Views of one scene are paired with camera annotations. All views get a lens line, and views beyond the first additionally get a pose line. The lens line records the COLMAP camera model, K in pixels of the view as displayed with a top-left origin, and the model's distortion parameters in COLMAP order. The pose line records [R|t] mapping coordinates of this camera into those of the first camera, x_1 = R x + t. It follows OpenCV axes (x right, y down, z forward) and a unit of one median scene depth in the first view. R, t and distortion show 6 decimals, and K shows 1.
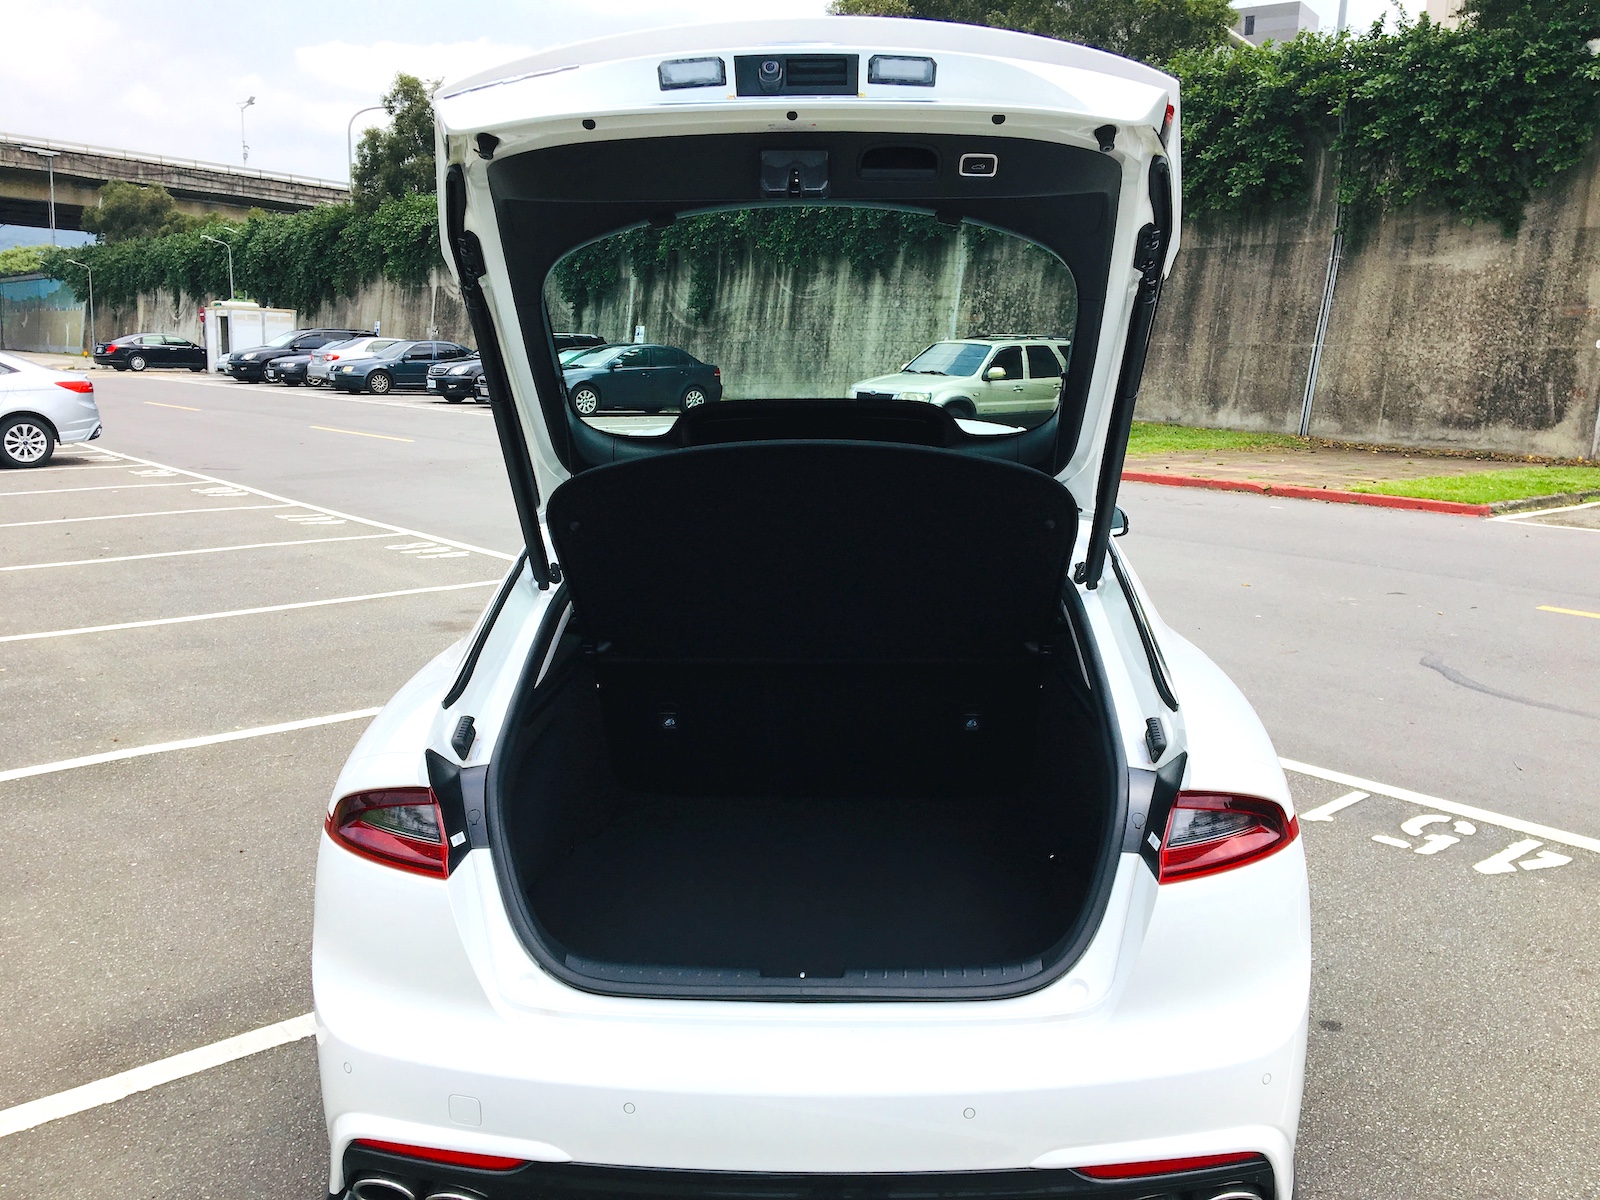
lens RADIAL K [[1352.0, 0, 811.5], [0, 1352.0, 589.9], [0, 0, 1]] dist [0.049365, -0.072994]
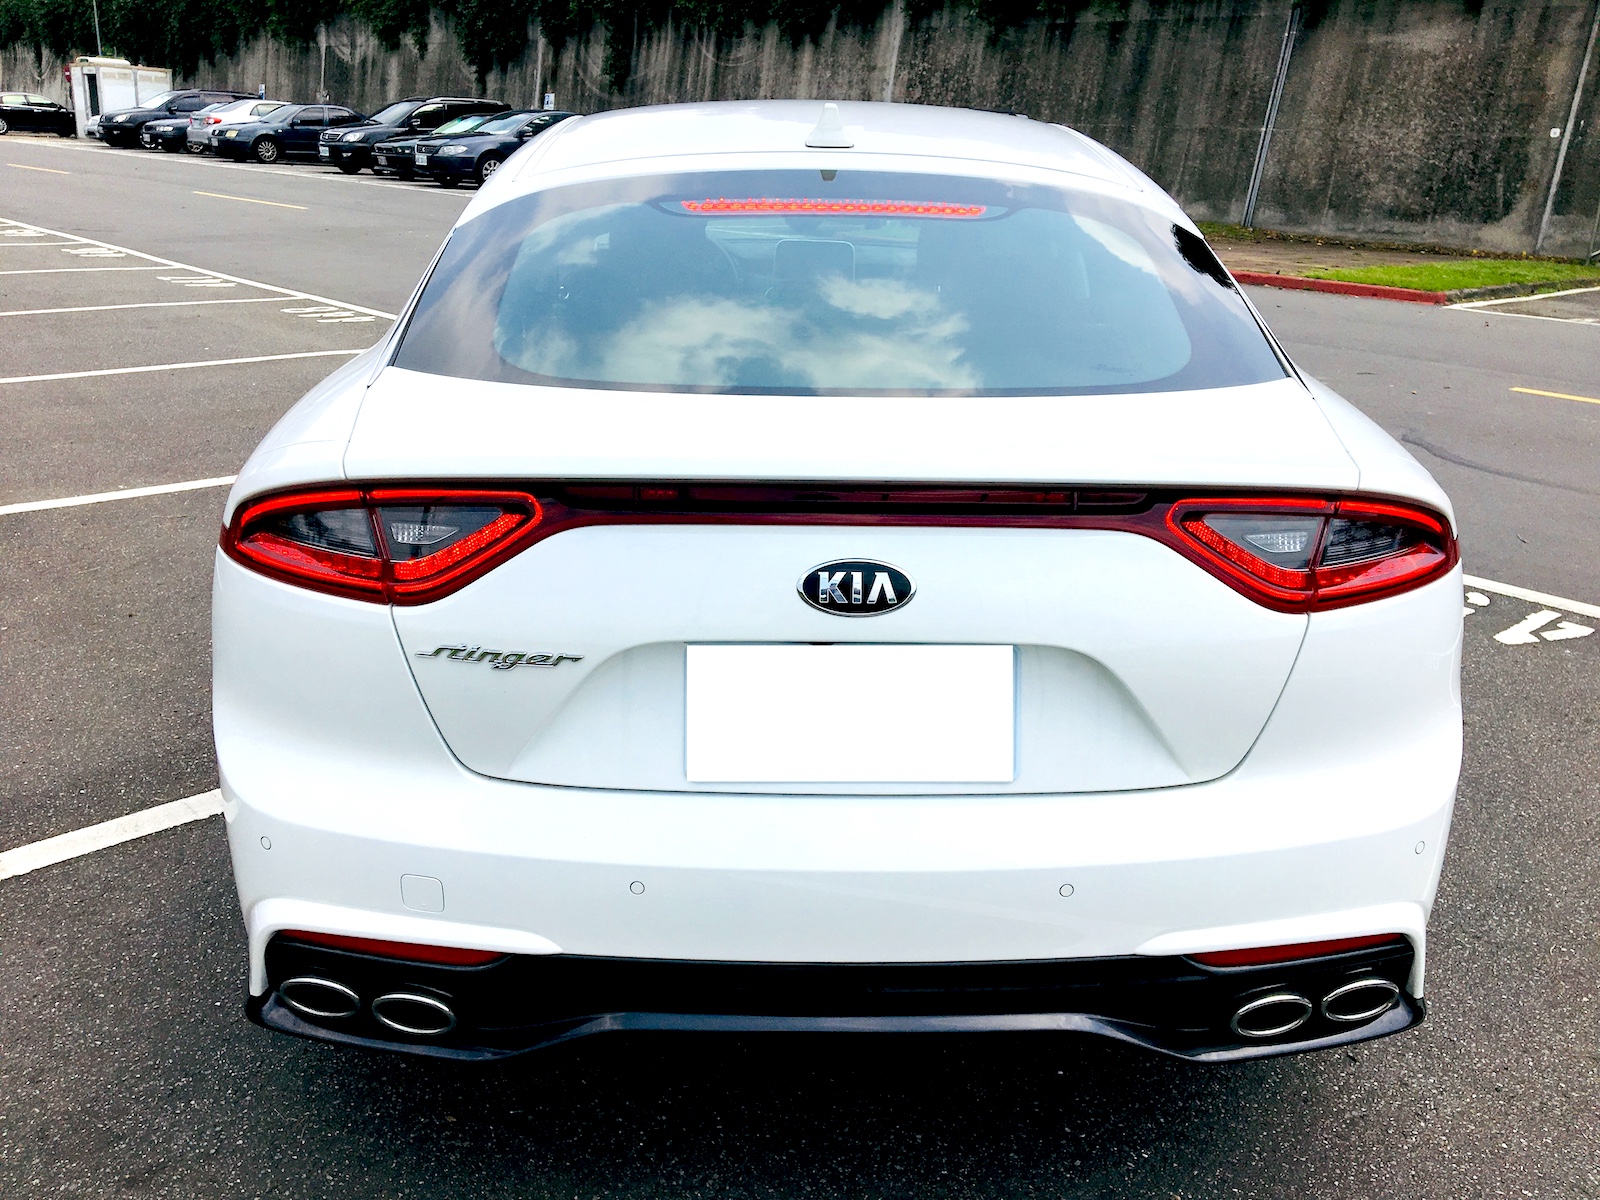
lens RADIAL K [[1352.0, 0, 810.4], [0, 1352.0, 608.1], [0, 0, 1]] dist [0.049365, -0.072994]
pose [[0.998051, 0.005157, 0.062194, -0.007191], [-0.014838, 0.987611, 0.156218, 0.008516], [-0.060618, -0.156837, 0.985763, 0.021555]]
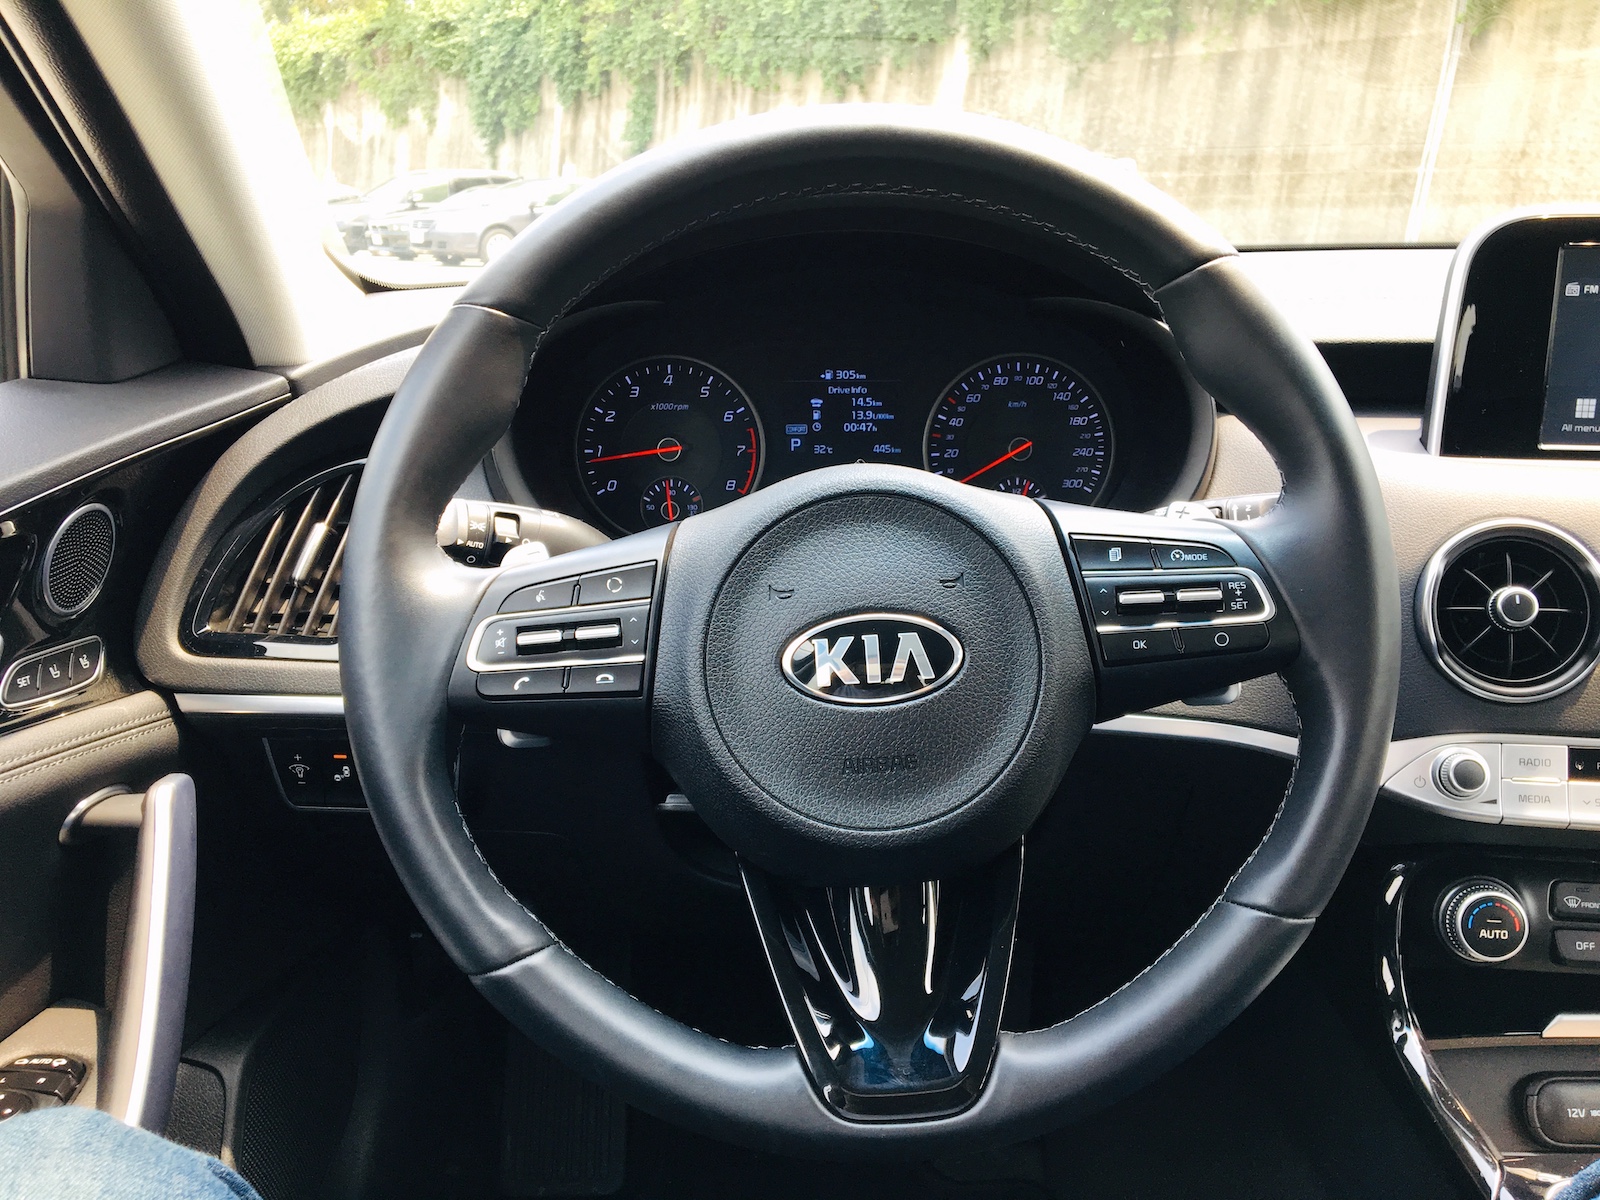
lens RADIAL K [[1352.0, 0, 805.4], [0, 1352.0, 601.5], [0, 0, 1]] dist [0.049365, -0.072994]
pose [[0.999530, -0.006219, 0.030003, -0.010516], [0.003369, 0.995555, 0.094124, -0.007647], [-0.030455, -0.093979, 0.995108, 0.215419]]
